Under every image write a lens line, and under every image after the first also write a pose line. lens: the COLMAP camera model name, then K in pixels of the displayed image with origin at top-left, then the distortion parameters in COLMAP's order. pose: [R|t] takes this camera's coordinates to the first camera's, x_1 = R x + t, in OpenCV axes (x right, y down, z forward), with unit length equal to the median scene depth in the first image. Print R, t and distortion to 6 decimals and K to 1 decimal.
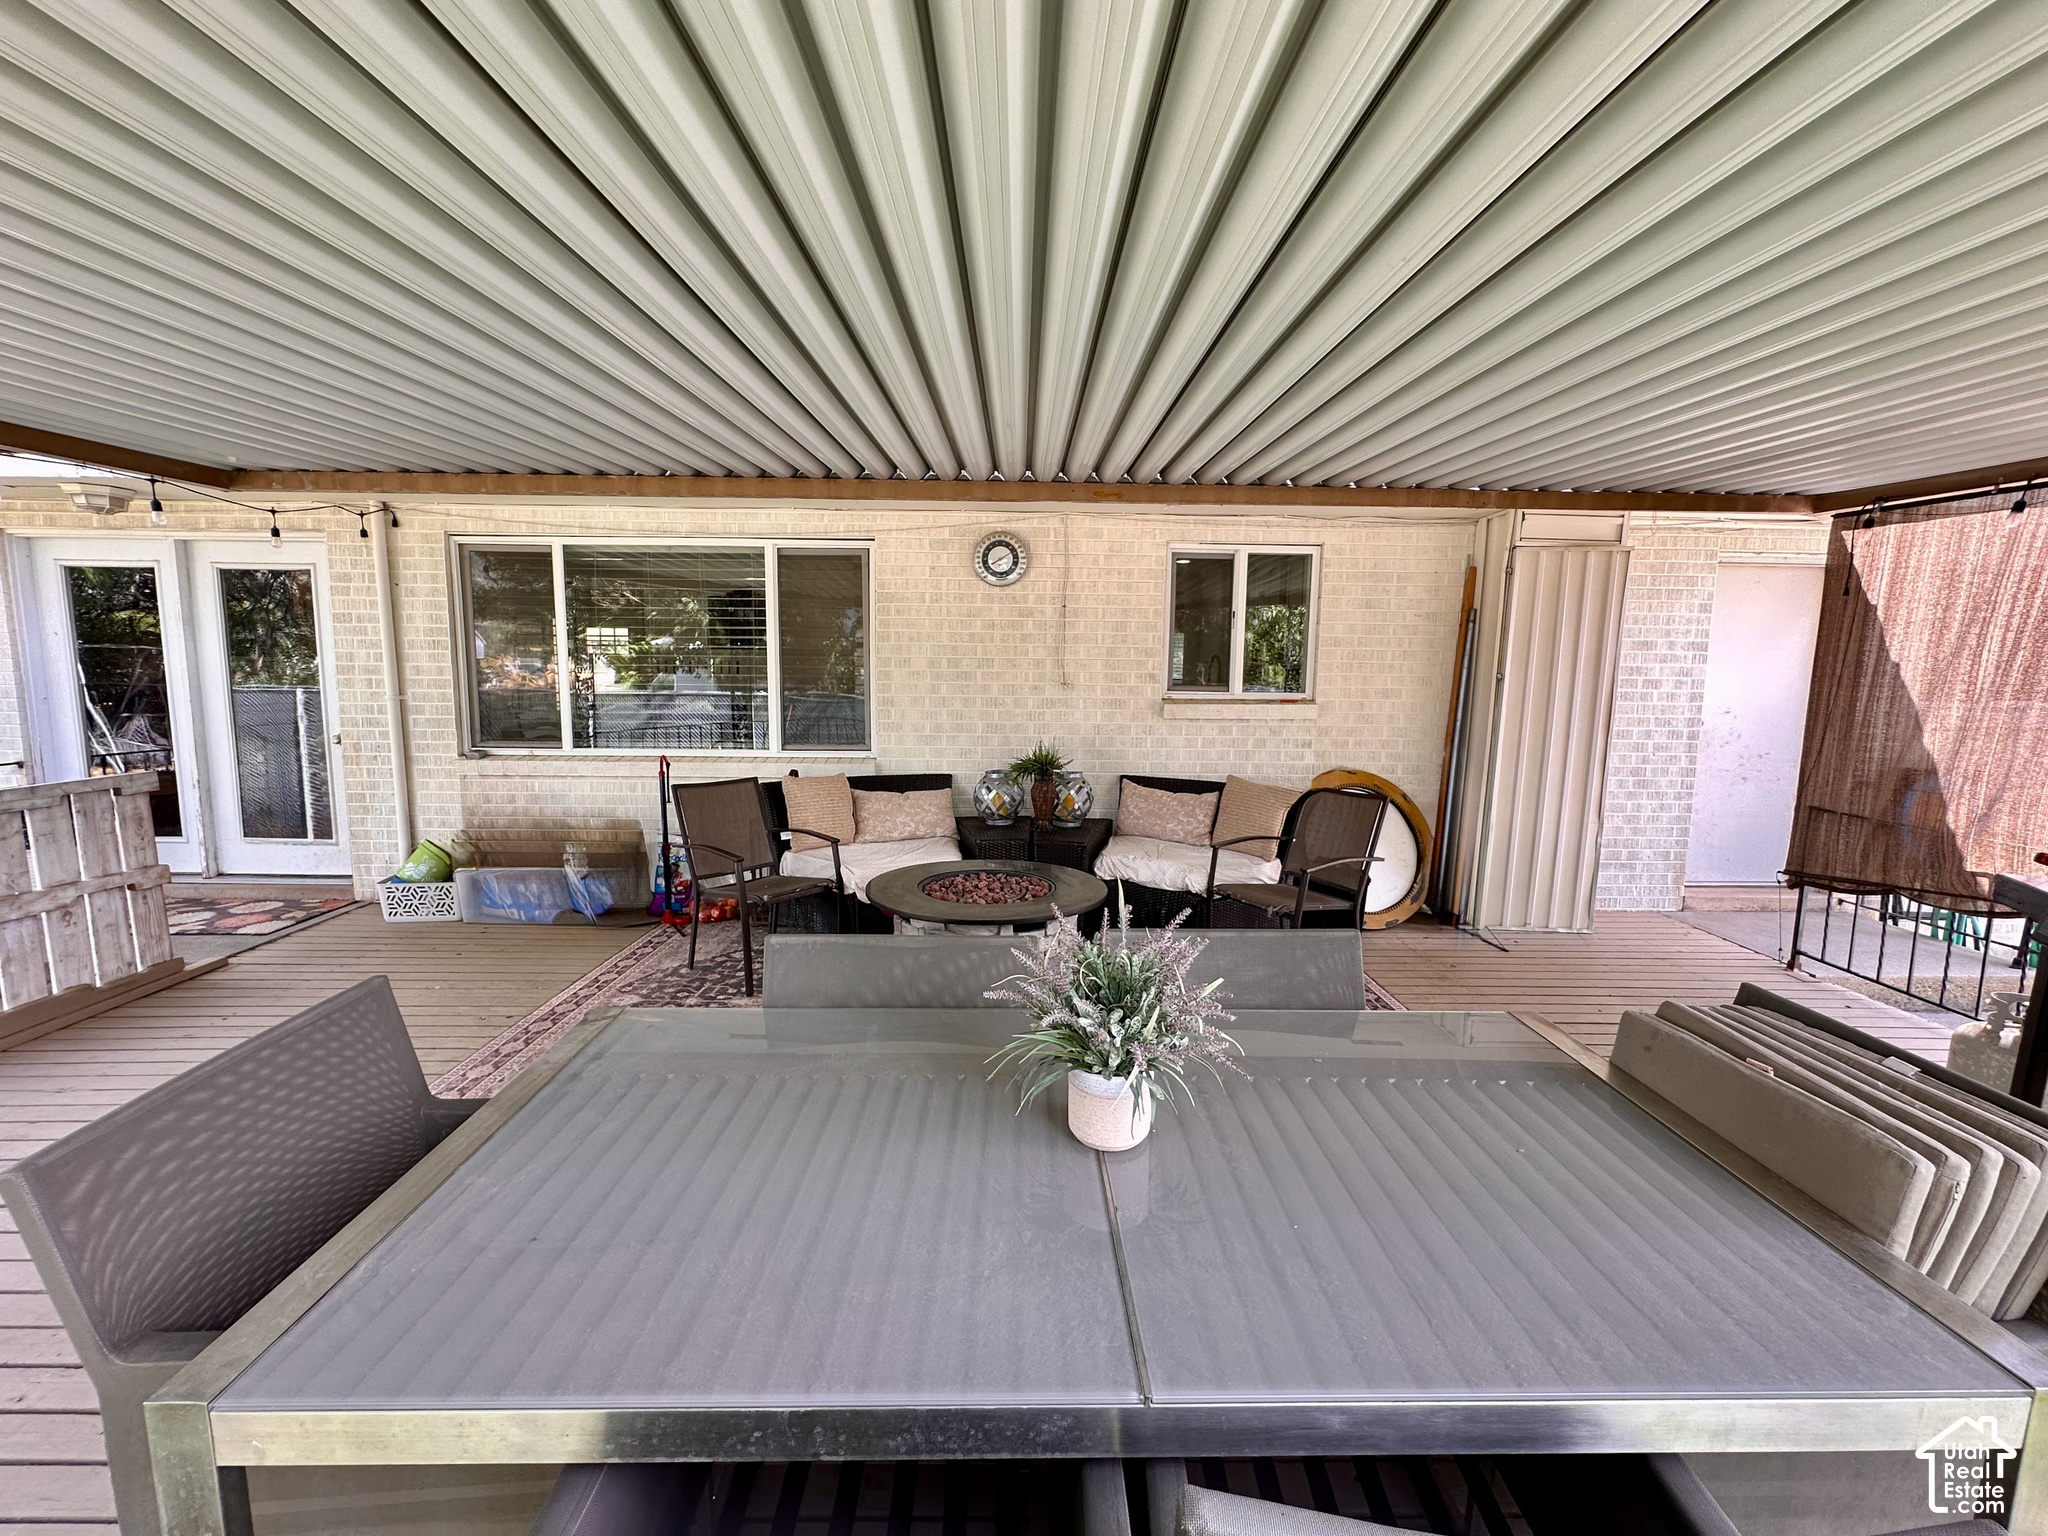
lens RADIAL K [[838.8, 0, 1024.0], [0, 838.8, 768.0], [0, 0, 1]] dist [-0.000451, 0.000042]
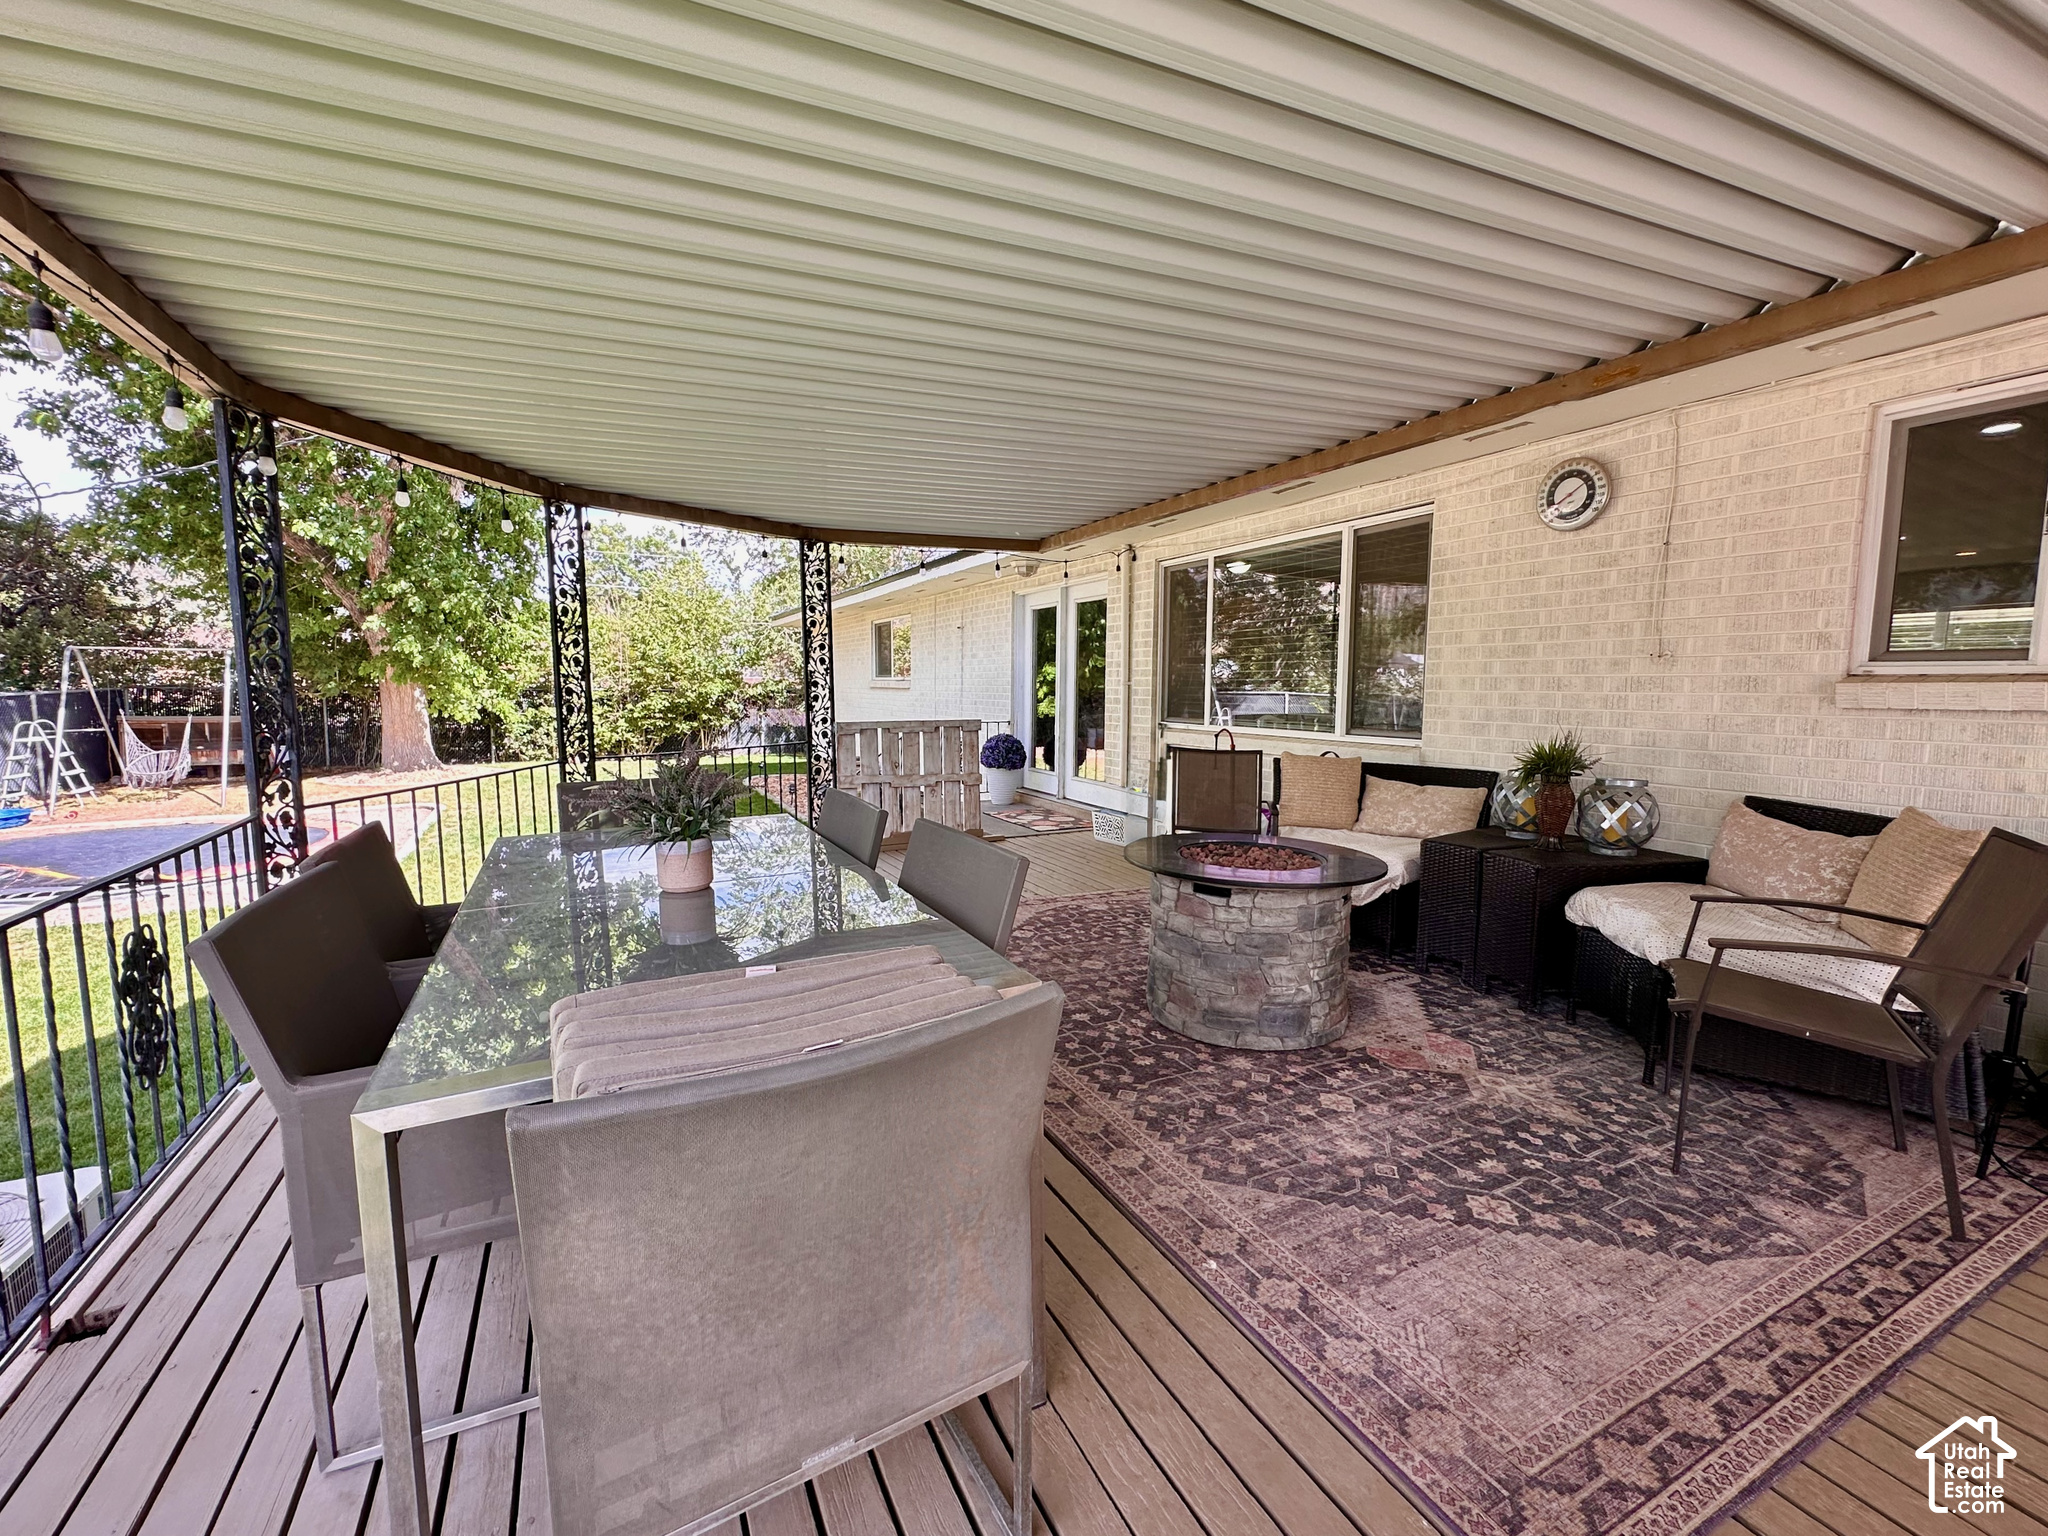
lens RADIAL K [[838.8, 0, 1024.0], [0, 838.8, 768.0], [0, 0, 1]] dist [-0.000451, 0.000042]
pose [[0.450925, 0.082573, -0.888734, 0.440725], [-0.112025, 0.993074, 0.035428, 0.026564], [0.885504, 0.083585, 0.457052, 0.227505]]
